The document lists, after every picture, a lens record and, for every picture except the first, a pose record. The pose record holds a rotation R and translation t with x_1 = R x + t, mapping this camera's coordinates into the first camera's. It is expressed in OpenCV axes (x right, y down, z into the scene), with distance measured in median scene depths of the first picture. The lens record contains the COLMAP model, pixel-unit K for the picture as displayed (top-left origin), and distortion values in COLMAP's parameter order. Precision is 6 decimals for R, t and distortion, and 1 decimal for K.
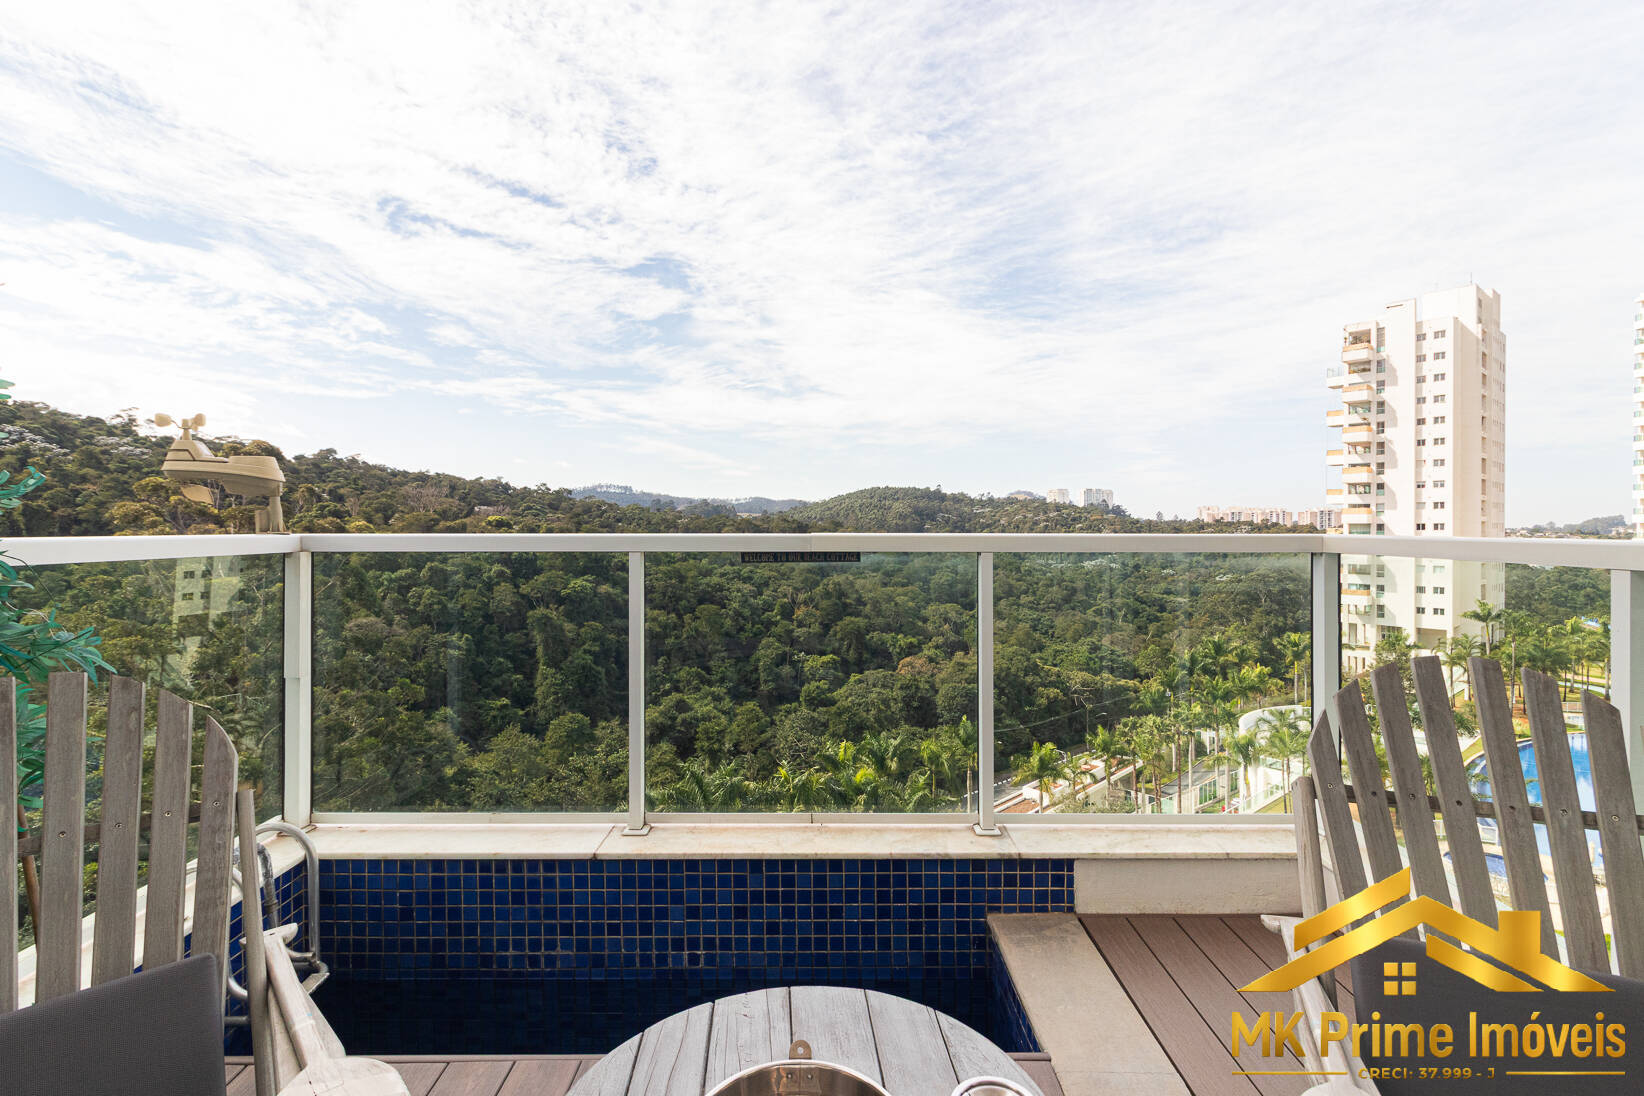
lens RADIAL K [[747.6, 0, 825.8], [0, 747.6, 536.2], [0, 0, 1]] dist [0.007170, -0.000284]
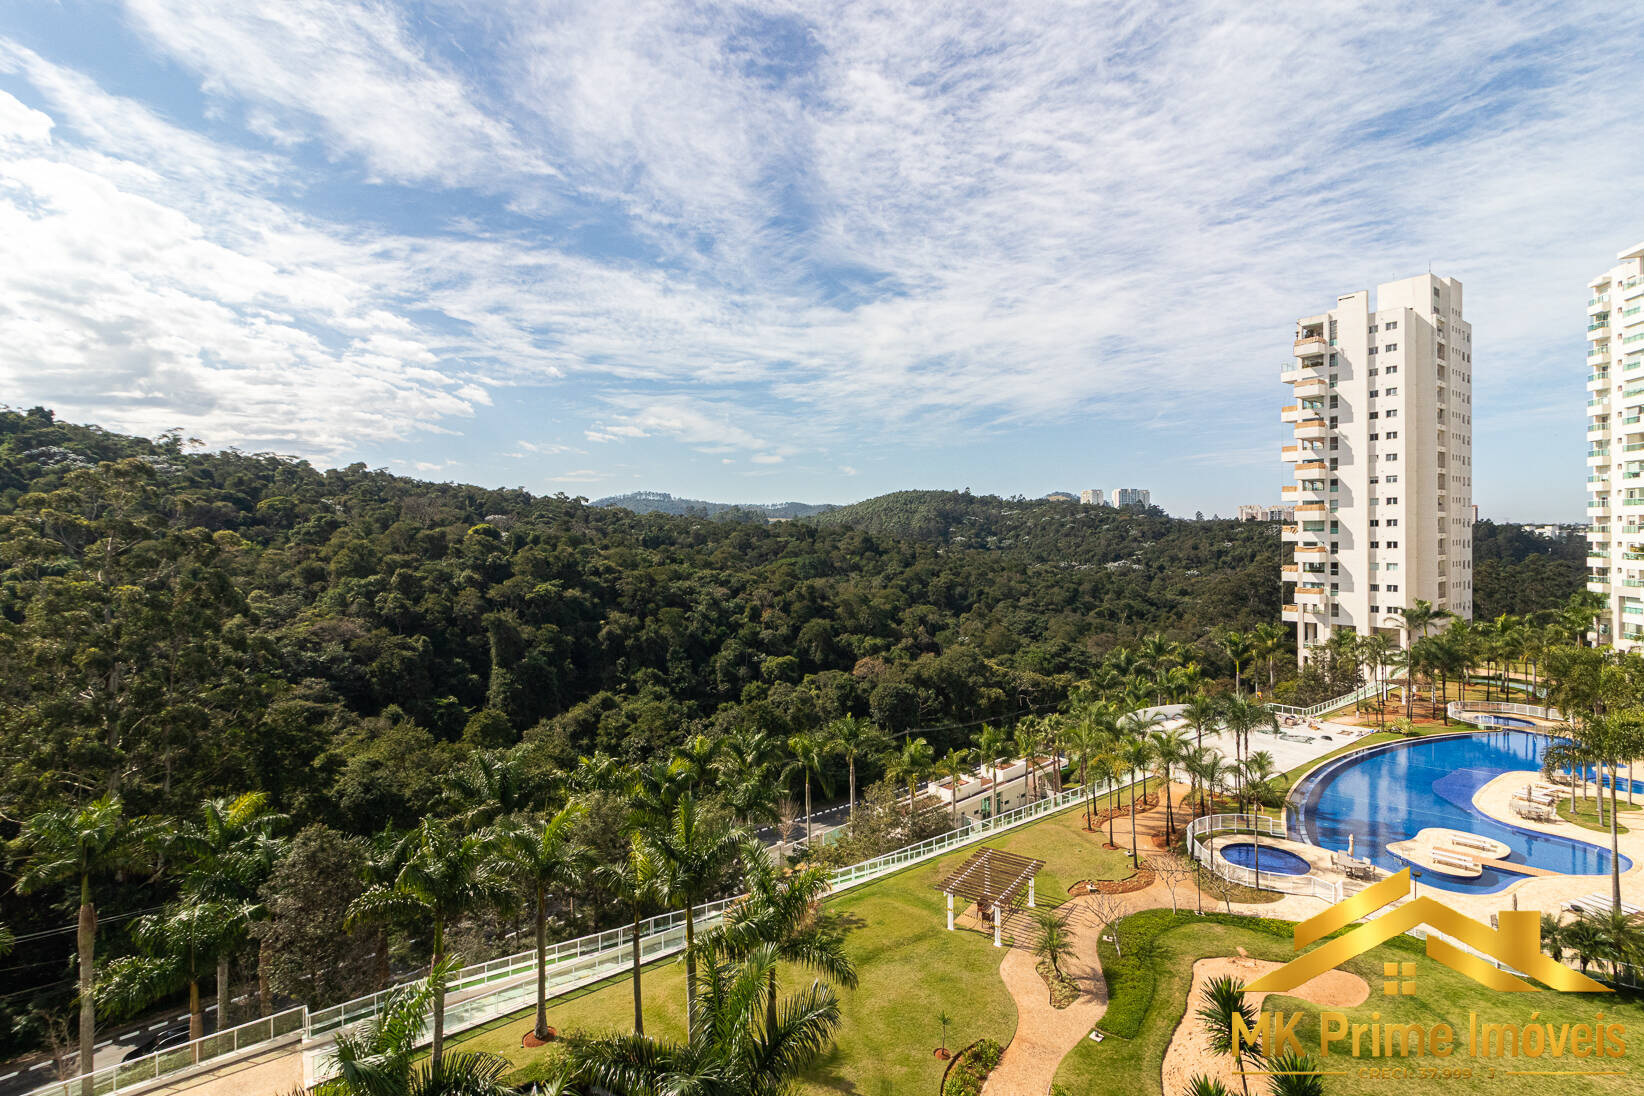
lens RADIAL K [[747.6, 0, 830.0], [0, 747.6, 538.2], [0, 0, 1]] dist [0.007170, -0.000284]
pose [[0.997848, -0.011599, -0.064539, 0.144436], [0.011387, 0.999929, -0.003652, 0.002339], [0.064577, 0.002909, 0.997908, -0.018153]]
